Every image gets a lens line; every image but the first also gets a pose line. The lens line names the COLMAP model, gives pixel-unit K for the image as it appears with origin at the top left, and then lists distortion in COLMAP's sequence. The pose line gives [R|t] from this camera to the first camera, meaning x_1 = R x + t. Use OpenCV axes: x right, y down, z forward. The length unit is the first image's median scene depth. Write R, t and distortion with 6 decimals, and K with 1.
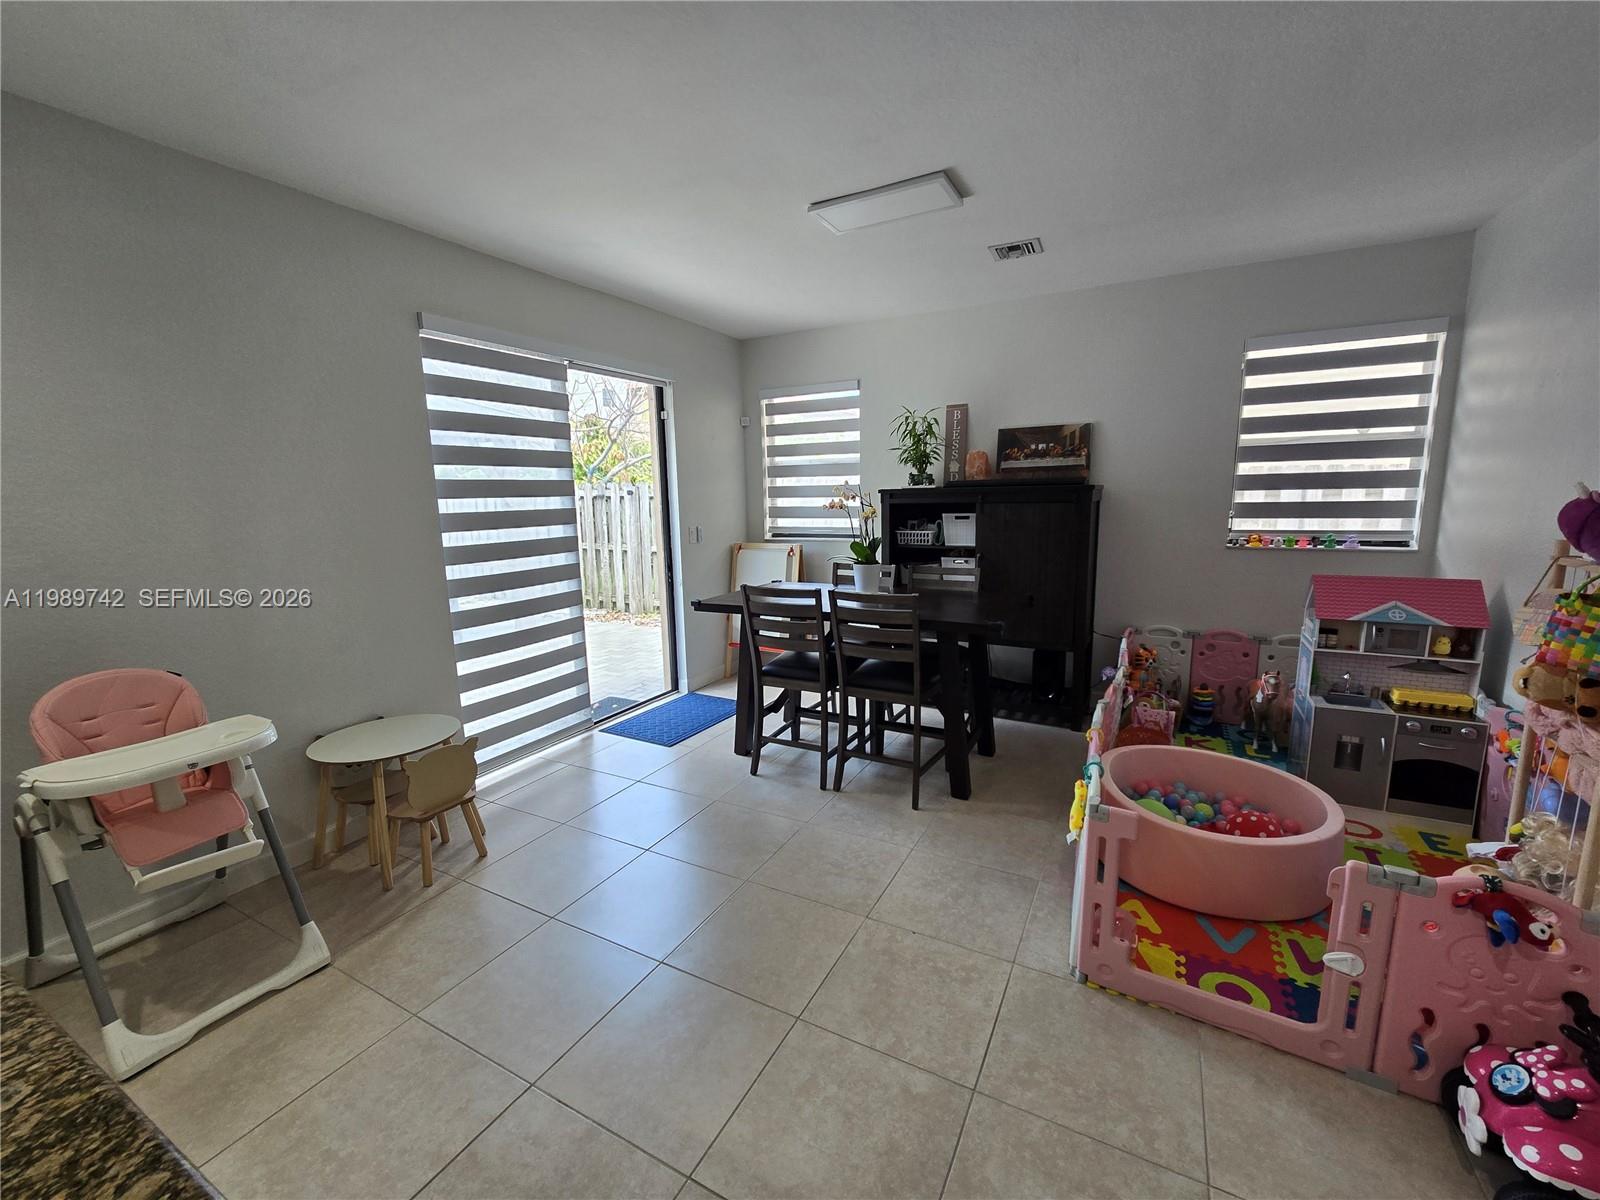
lens RADIAL K [[657.3, 0, 802.8], [0, 657.3, 603.3], [0, 0, 1]] dist [0.002770, -0.000902]
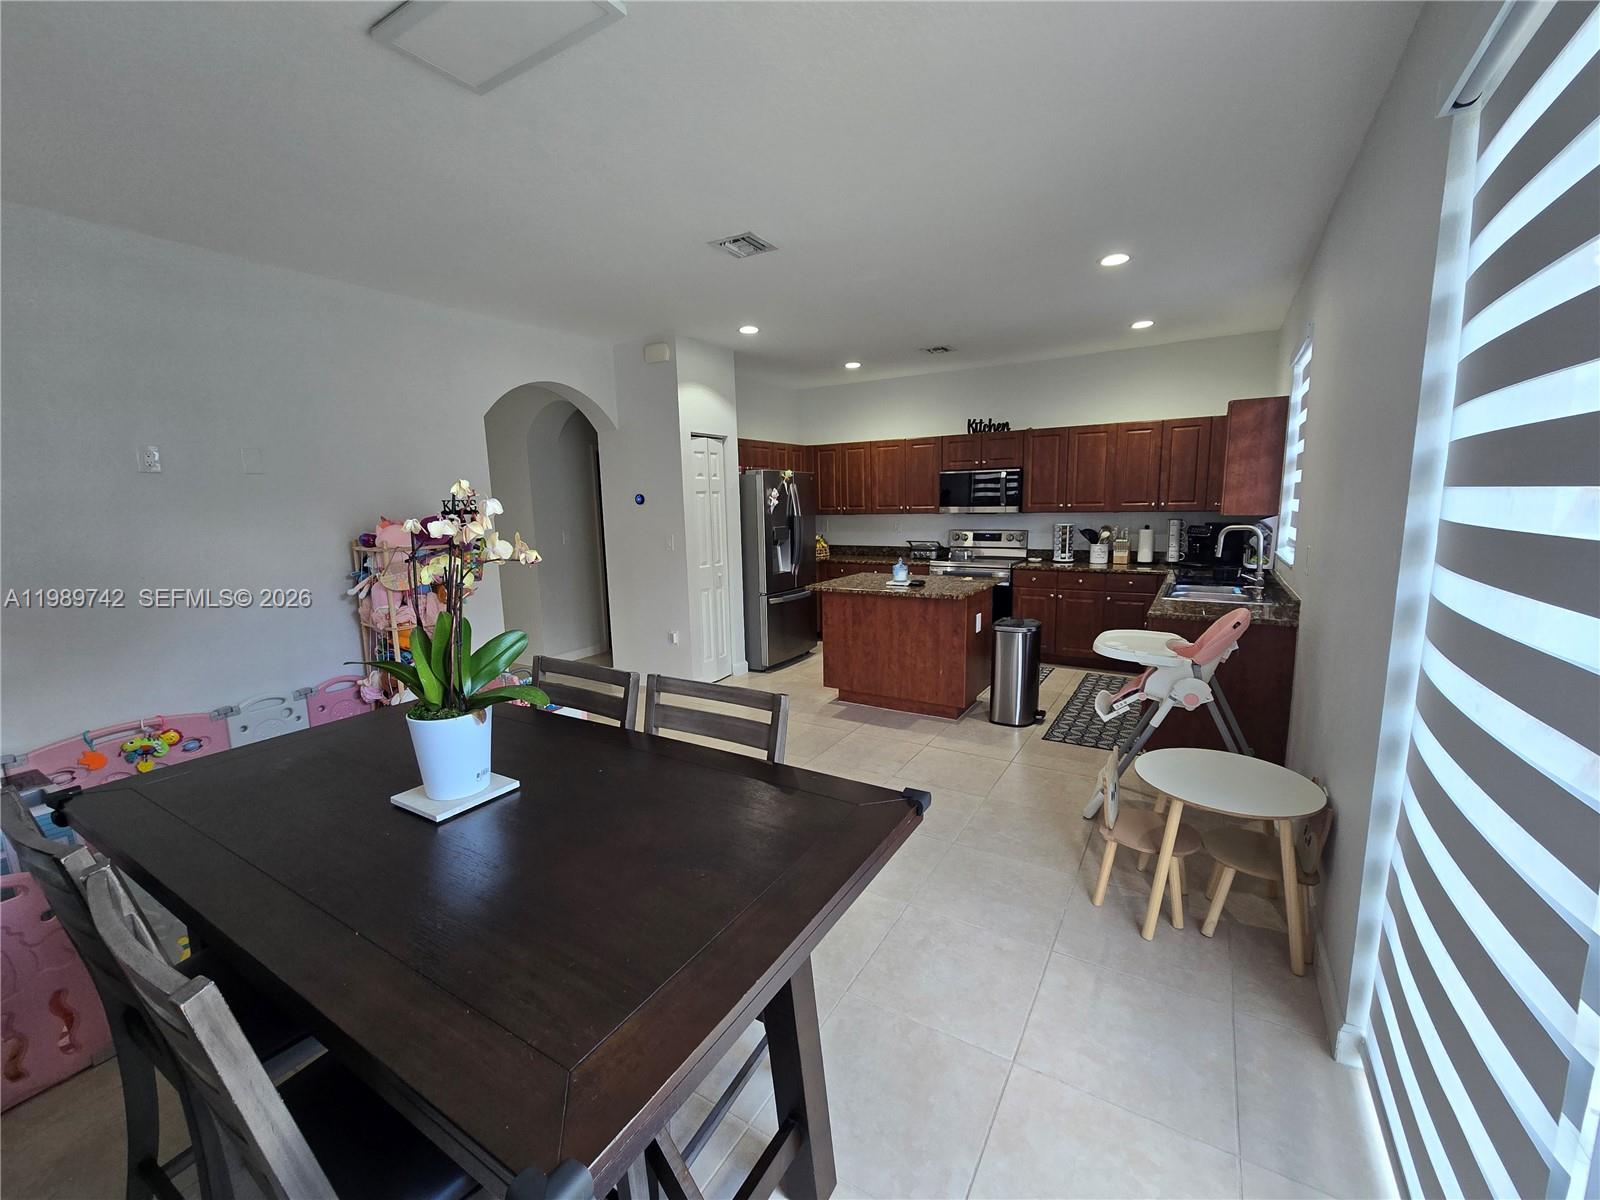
lens RADIAL K [[657.3, 0, 797.9], [0, 657.3, 602.2], [0, 0, 1]] dist [0.002770, -0.000902]
pose [[-0.997510, 0.027896, 0.064768, -0.195013], [0.047427, 0.945076, 0.323393, -0.354986], [-0.052189, 0.325659, -0.944046, 2.094456]]
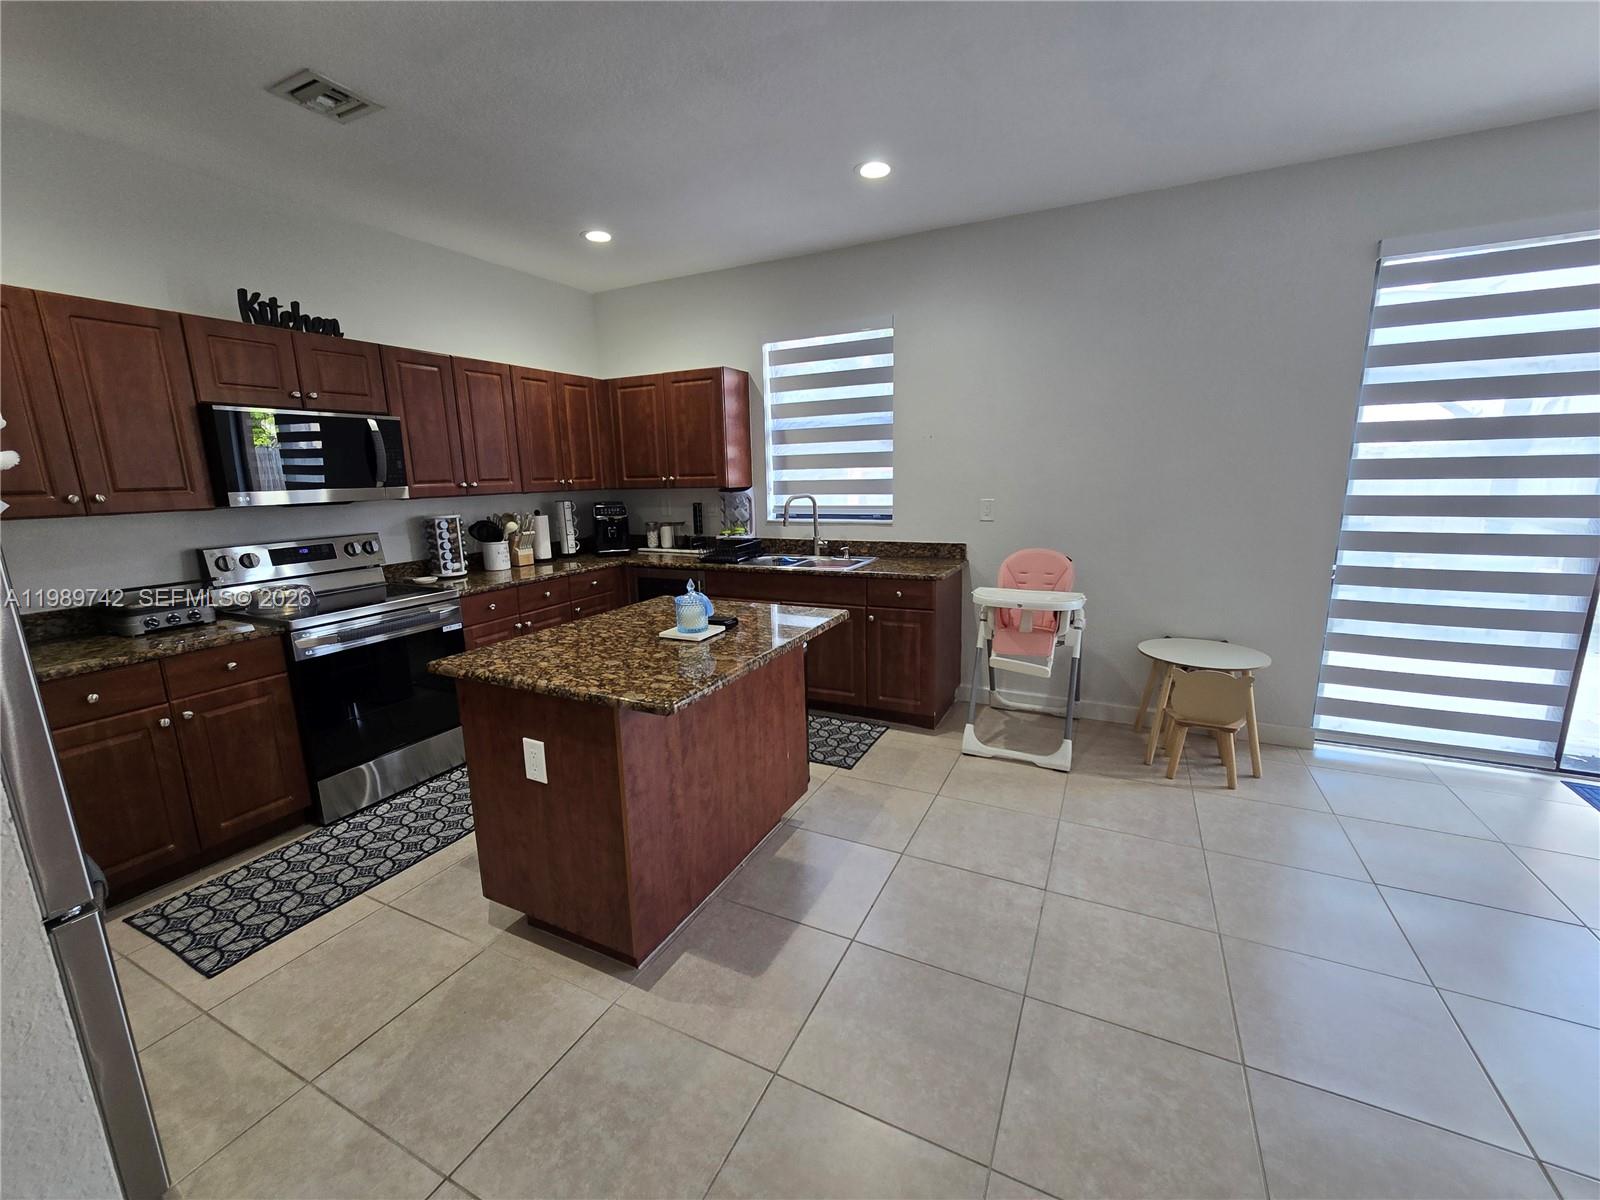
lens RADIAL K [[657.3, 0, 798.5], [0, 657.3, 596.9], [0, 0, 1]] dist [0.002770, -0.000902]
pose [[0.038310, 0.203682, -0.978287, 0.547244], [-0.152259, 0.968764, 0.195737, -0.010307], [0.987598, 0.141454, 0.068126, 0.257620]]
